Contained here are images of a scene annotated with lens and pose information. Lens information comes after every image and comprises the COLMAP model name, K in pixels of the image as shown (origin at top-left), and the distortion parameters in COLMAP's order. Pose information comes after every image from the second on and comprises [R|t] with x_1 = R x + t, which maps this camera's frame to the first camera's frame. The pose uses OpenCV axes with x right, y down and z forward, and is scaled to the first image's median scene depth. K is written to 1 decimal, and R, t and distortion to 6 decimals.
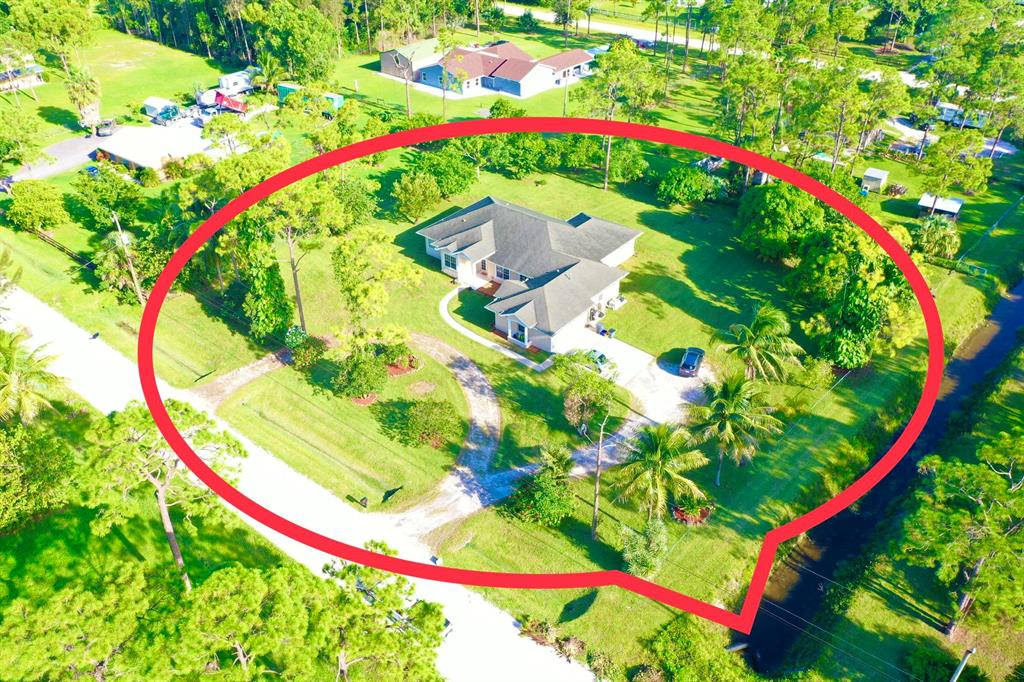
lens RADIAL K [[812.6, 0, 509.1], [0, 812.6, 336.6], [0, 0, 1]] dist [0.002106, 0.002579]
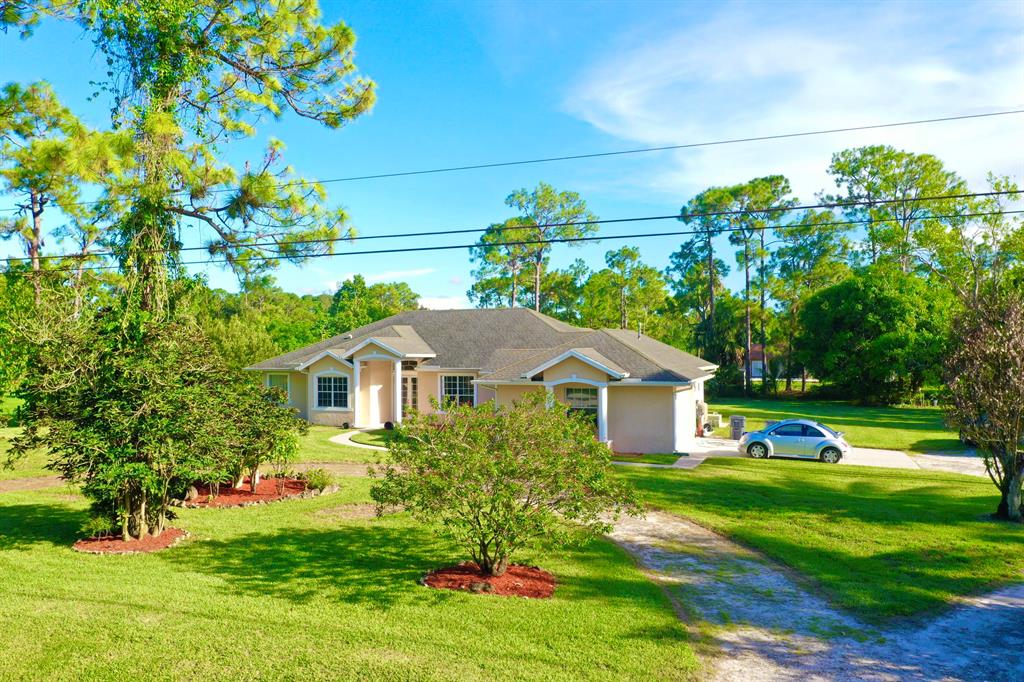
lens RADIAL K [[812.6, 0, 511.0], [0, 812.6, 343.5], [0, 0, 1]] dist [0.002106, 0.002579]
pose [[0.947590, 0.002237, 0.319481, -0.138442], [0.180075, 0.822264, -0.539866, 0.165664], [-0.263905, 0.569102, 0.778766, 0.692346]]
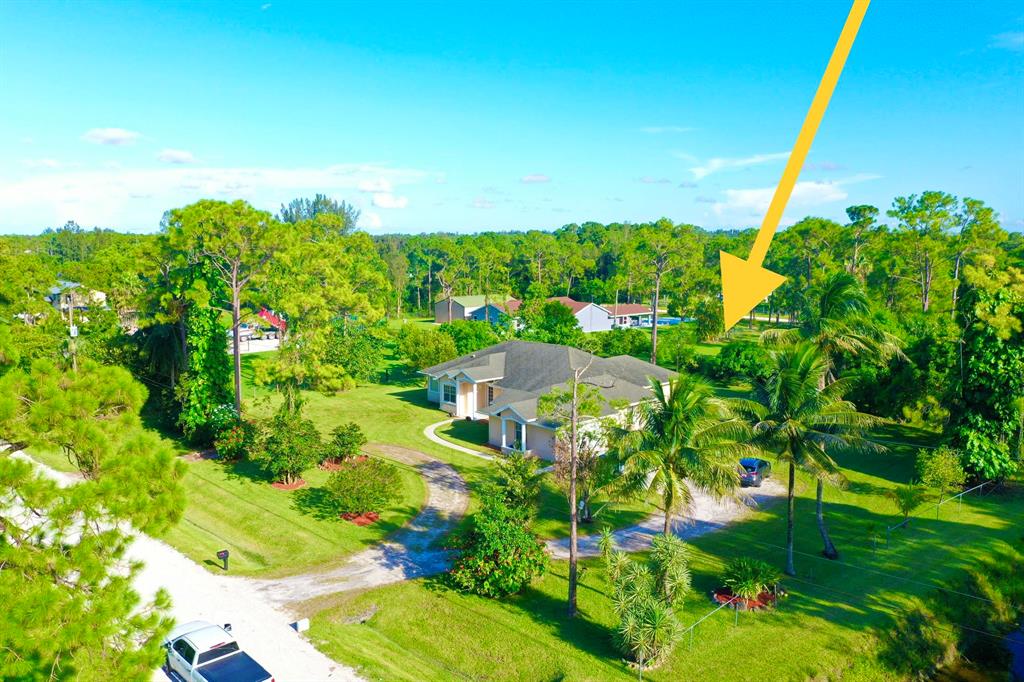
lens RADIAL K [[812.6, 0, 509.1], [0, 812.6, 335.5], [0, 0, 1]] dist [0.002106, 0.002579]
pose [[0.993053, 0.021806, -0.115631, 0.091273], [-0.072450, 0.887634, -0.454816, 0.253781], [0.092721, 0.460034, 0.883047, 0.291636]]
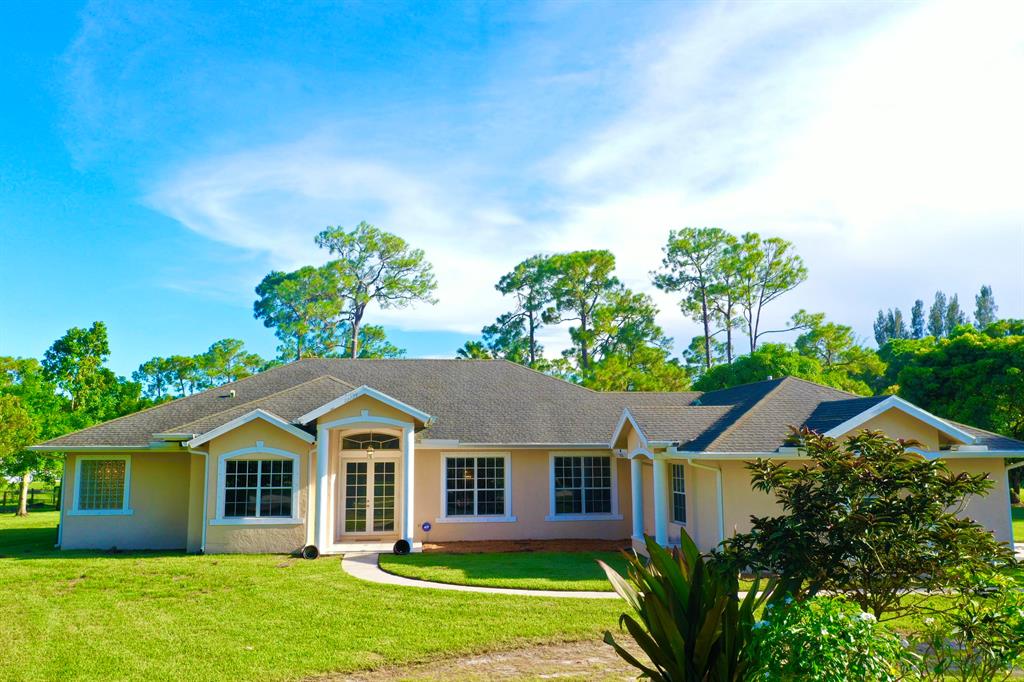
lens RADIAL K [[812.6, 0, 509.6], [0, 812.6, 339.0], [0, 0, 1]] dist [0.002106, 0.002579]
pose [[0.691082, 0.102470, 0.715476, -0.223419], [0.407459, 0.762376, -0.502753, 0.028525], [-0.596979, 0.638970, 0.485112, 0.921575]]
